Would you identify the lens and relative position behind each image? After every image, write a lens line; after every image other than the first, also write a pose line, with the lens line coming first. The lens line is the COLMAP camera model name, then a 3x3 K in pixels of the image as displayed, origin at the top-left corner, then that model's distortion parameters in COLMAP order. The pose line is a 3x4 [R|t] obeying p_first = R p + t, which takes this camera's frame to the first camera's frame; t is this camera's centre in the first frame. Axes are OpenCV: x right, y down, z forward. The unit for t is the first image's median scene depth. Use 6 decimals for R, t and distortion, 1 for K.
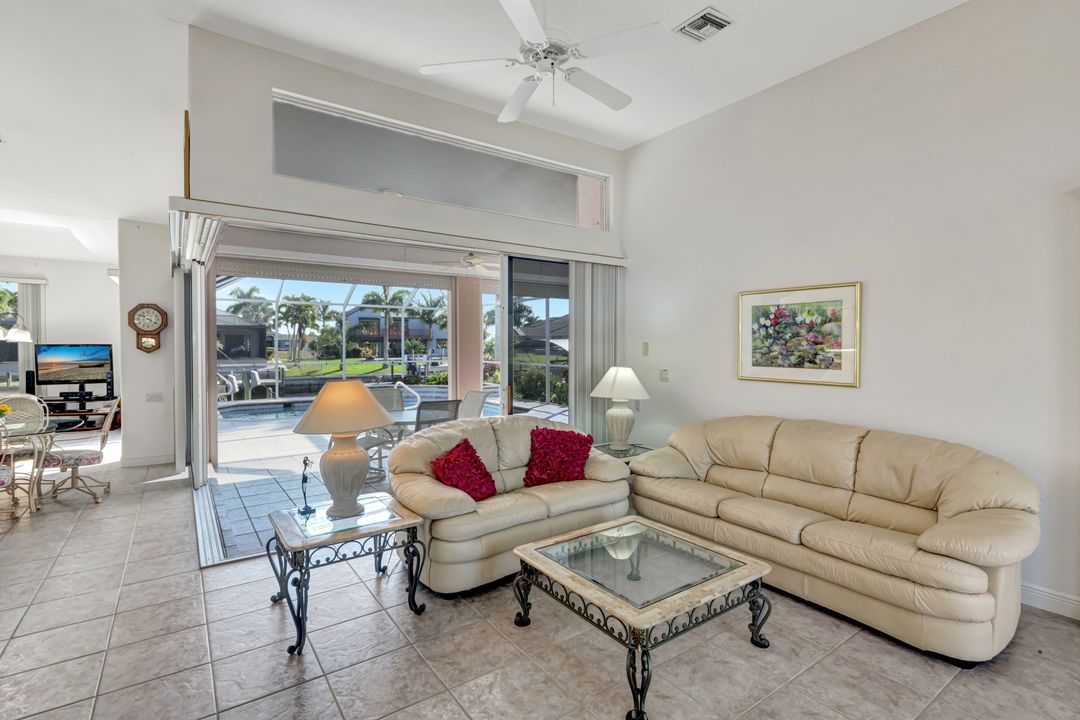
lens RADIAL K [[518.8, 0, 540.8], [0, 518.8, 351.2], [0, 0, 1]] dist [0.000710, -0.000169]
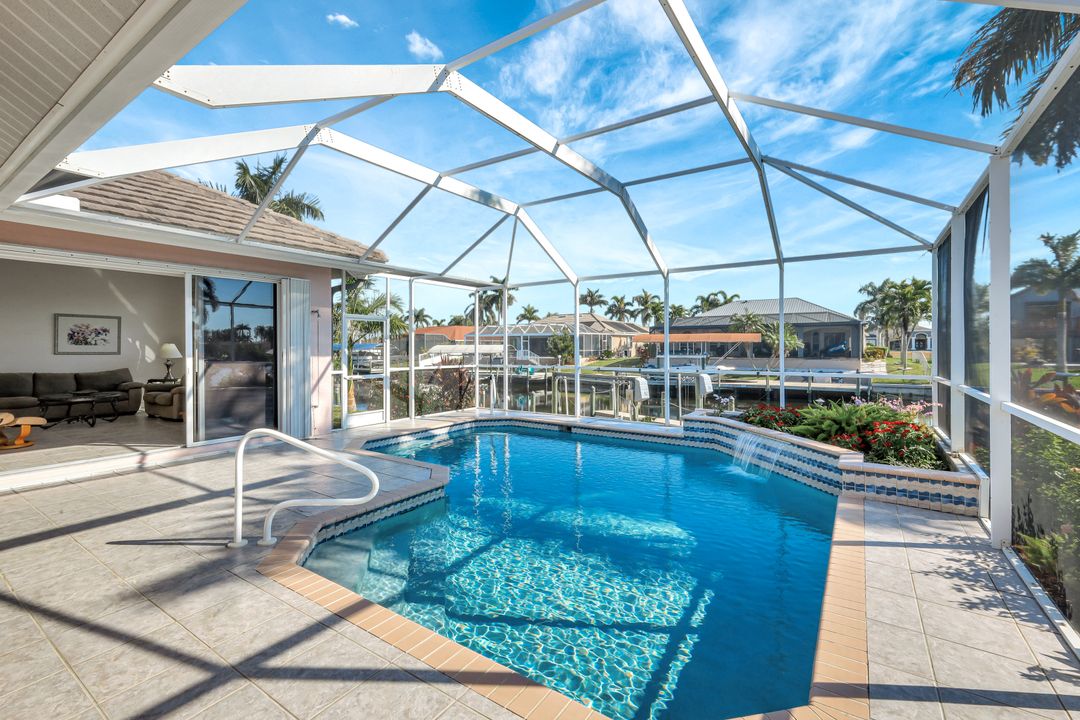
lens RADIAL K [[470.8, 0, 543.7], [0, 470.8, 351.9], [0, 0, 1]] dist [-0.001784, 0.000932]
pose [[0.338667, 0.009291, -0.940860, 0.024116], [-0.007155, 0.999948, 0.007300, -0.000553], [0.940879, 0.004259, 0.338716, 0.219967]]
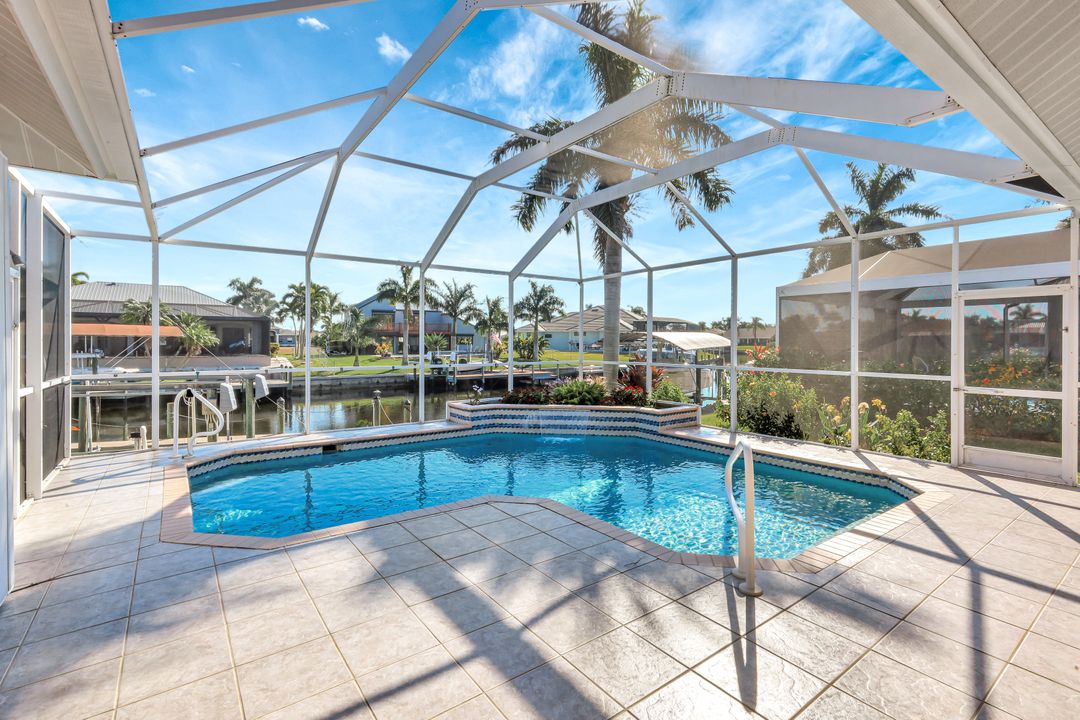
lens RADIAL K [[500.4, 0, 537.6], [0, 500.4, 340.6], [0, 0, 1]] dist [0.004918, -0.000068]
pose [[0.999935, 0.002027, 0.011184, -0.082439], [-0.001859, 0.999886, -0.014992, 0.000729], [-0.011213, 0.014970, 0.999825, 0.142780]]
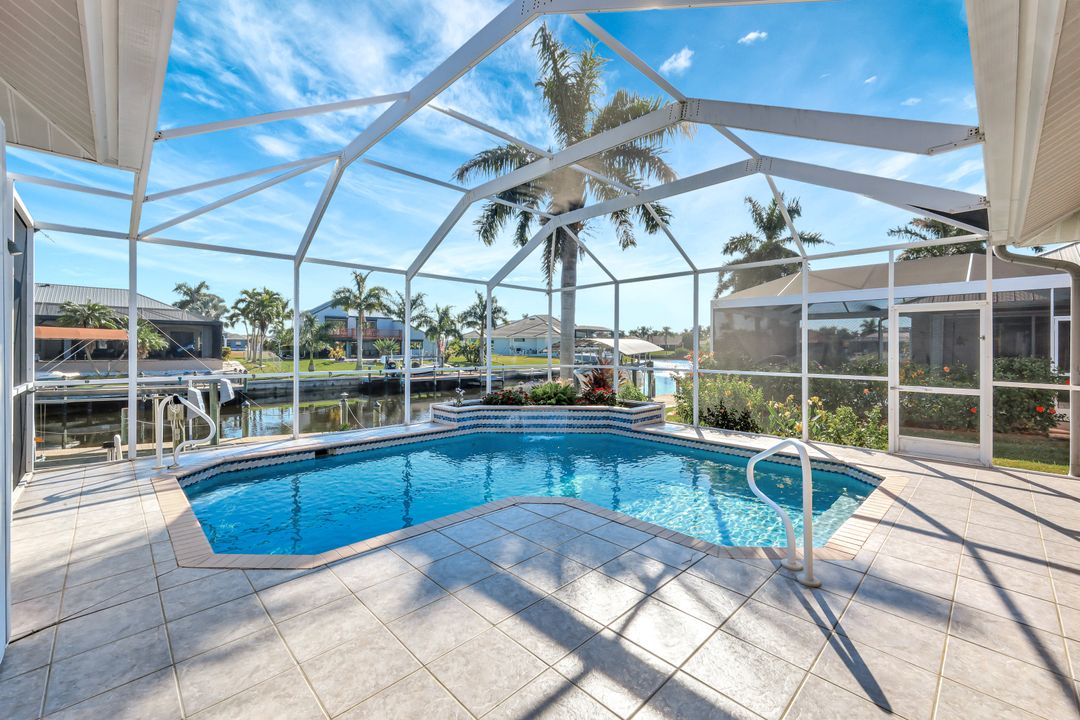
lens RADIAL K [[446.5, 0, 539.1], [0, 446.5, 345.7], [0, 0, 1]] dist [-0.002606, 0.001484]
pose [[0.988566, 0.005939, 0.150671, -0.098438], [-0.003598, 0.999869, -0.015800, 0.000691], [-0.150745, 0.015077, 0.988458, 0.151266]]
